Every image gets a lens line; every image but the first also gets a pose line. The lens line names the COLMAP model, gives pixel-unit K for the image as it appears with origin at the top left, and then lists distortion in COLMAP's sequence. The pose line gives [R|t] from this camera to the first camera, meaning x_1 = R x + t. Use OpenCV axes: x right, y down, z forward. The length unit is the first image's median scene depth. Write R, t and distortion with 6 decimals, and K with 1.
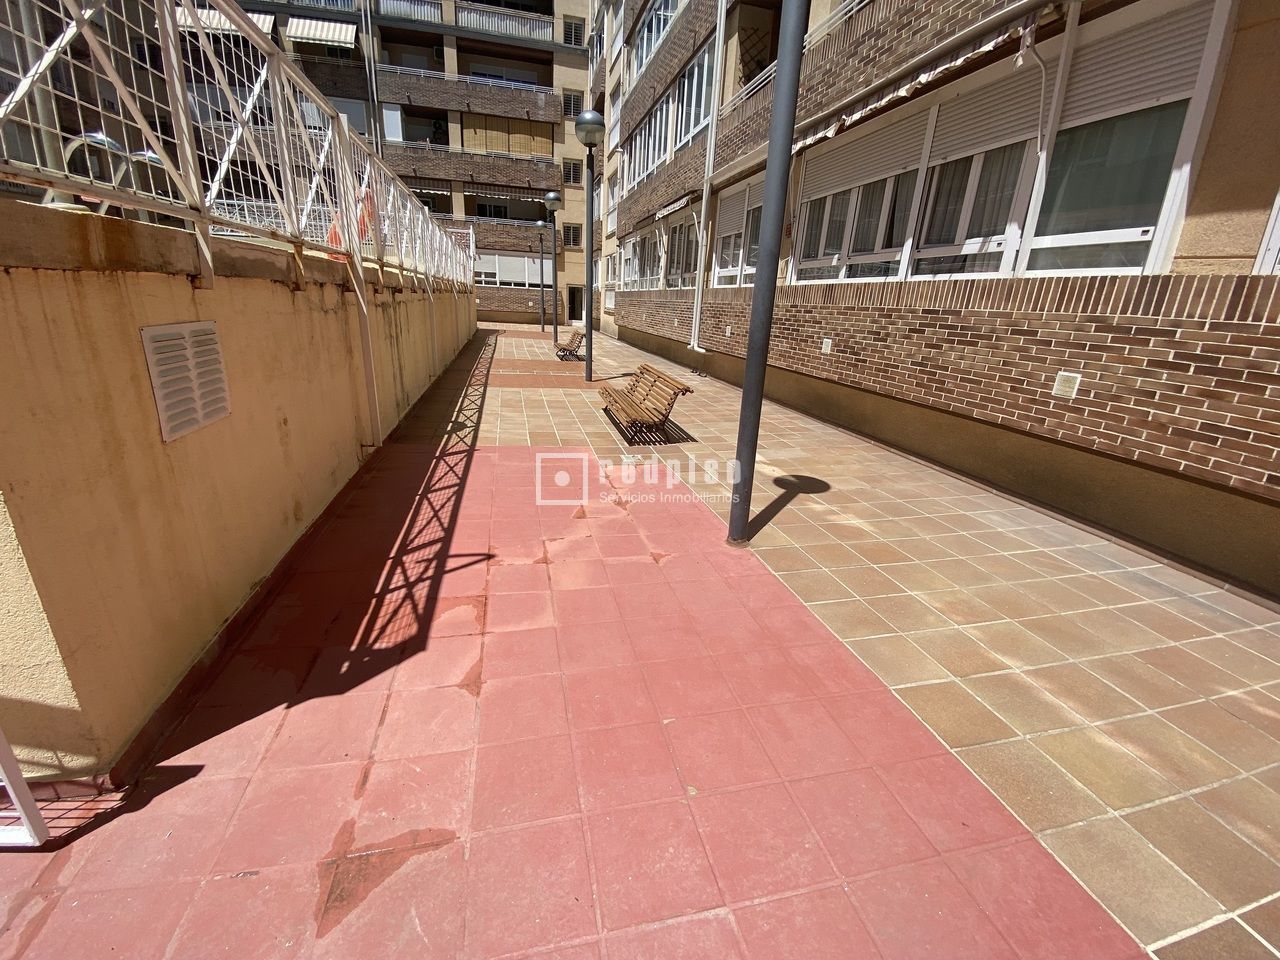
lens RADIAL K [[527.5, 0, 640.0], [0, 527.5, 480.0], [0, 0, 1]] dist [0.010535, -0.015503]
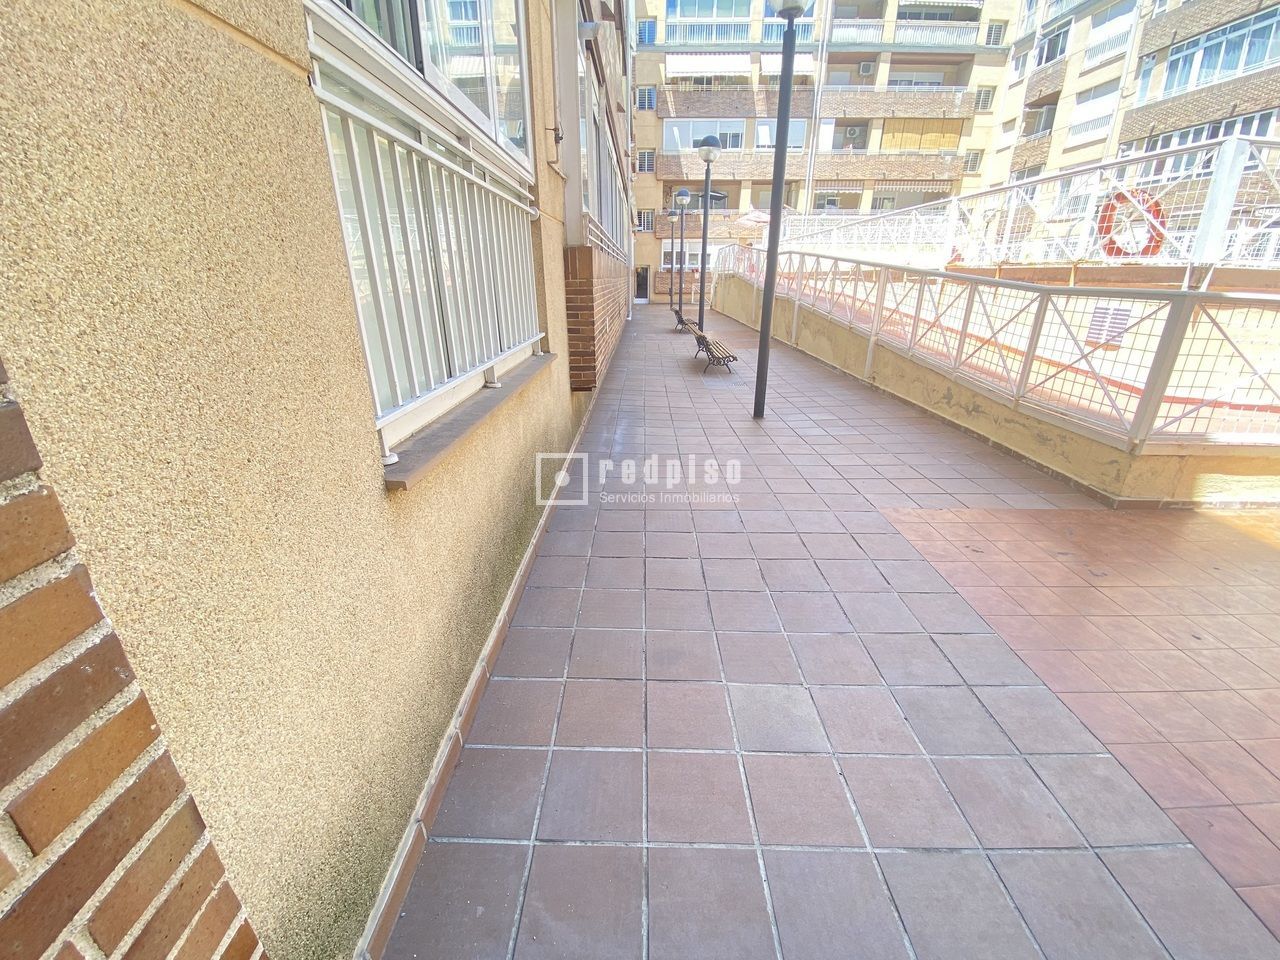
lens RADIAL K [[527.5, 0, 640.0], [0, 527.5, 480.0], [0, 0, 1]] dist [0.010535, -0.015503]
pose [[0.965450, 0.050143, -0.255717, -0.530298], [-0.041111, 0.998331, 0.040549, 0.064400], [0.257323, -0.028636, 0.965901, -0.272558]]
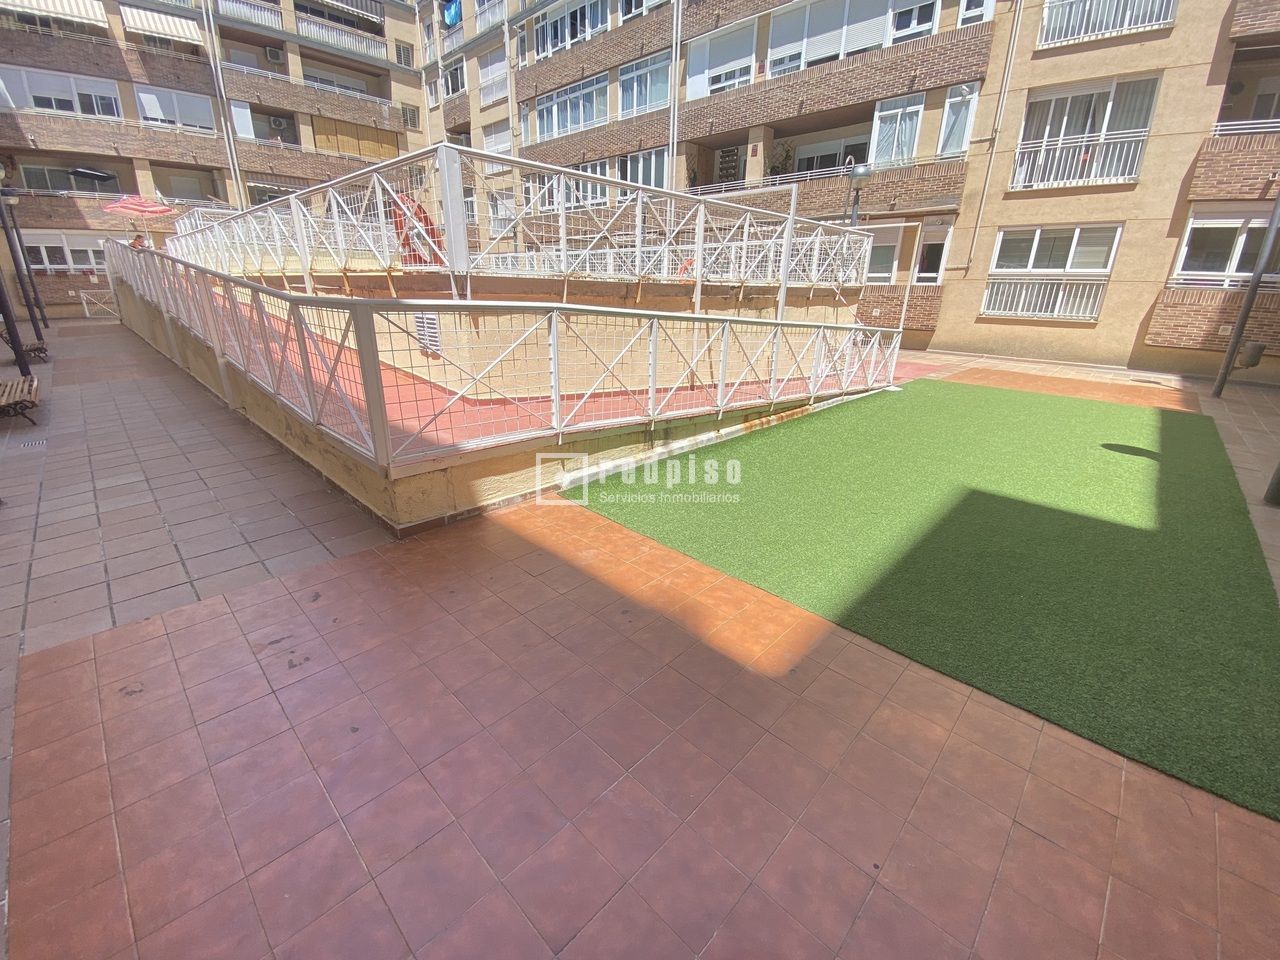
lens RADIAL K [[527.5, 0, 640.0], [0, 527.5, 480.0], [0, 0, 1]] dist [0.010535, -0.015503]
pose [[0.850502, -0.206548, 0.483720, -0.449062], [0.188344, 0.978280, 0.086569, 0.058120], [-0.491094, 0.017479, 0.870931, -0.243551]]
